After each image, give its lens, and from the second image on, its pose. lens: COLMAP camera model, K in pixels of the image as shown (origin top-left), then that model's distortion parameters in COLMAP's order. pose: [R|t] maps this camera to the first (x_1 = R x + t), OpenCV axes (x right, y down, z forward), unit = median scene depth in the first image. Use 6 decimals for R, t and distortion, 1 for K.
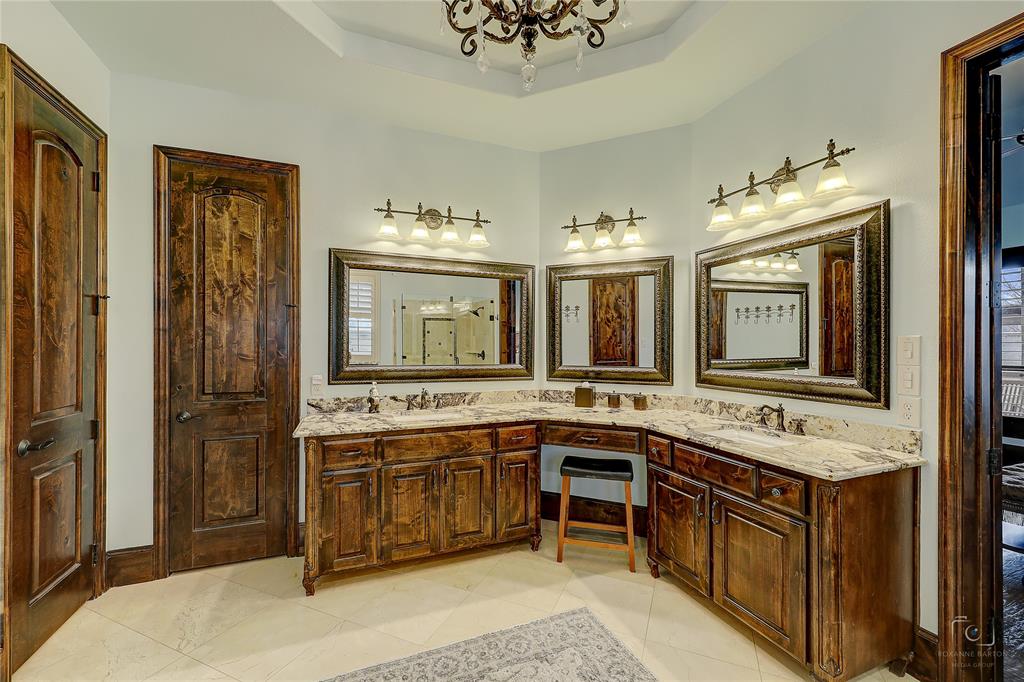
lens RADIAL K [[415.7, 0, 508.8], [0, 415.7, 348.9], [0, 0, 1]] dist [0.011162, -0.002766]
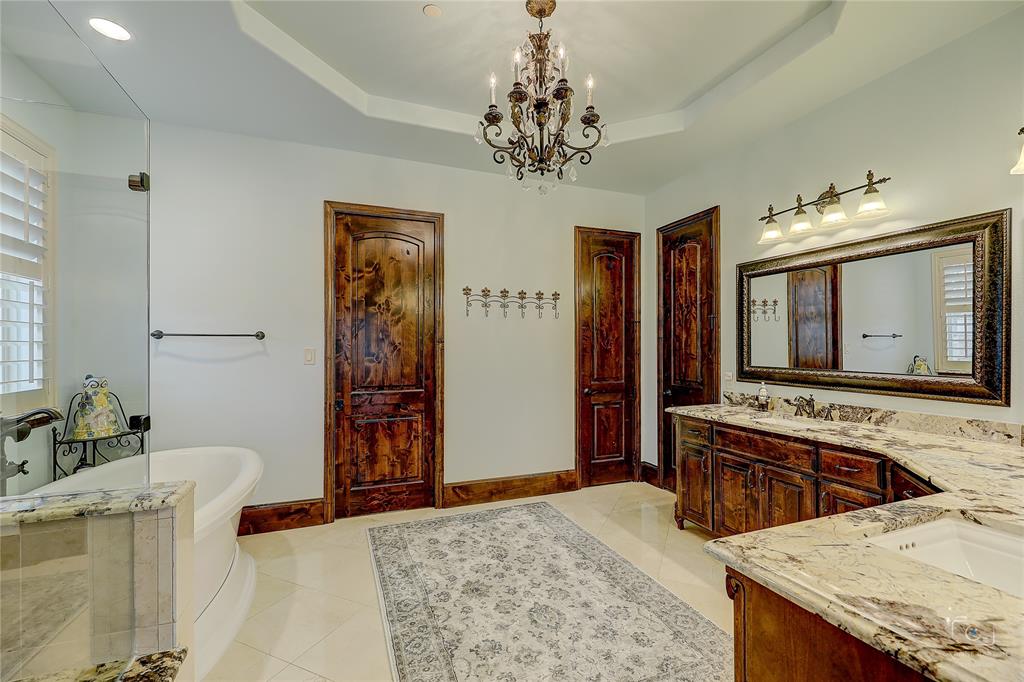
lens RADIAL K [[415.7, 0, 506.2], [0, 415.7, 343.2], [0, 0, 1]] dist [0.011162, -0.002766]
pose [[0.010591, -0.008423, -0.999908, 0.787287], [0.002086, 0.999963, -0.008402, -0.013265], [0.999942, -0.001997, 0.010608, 0.359153]]
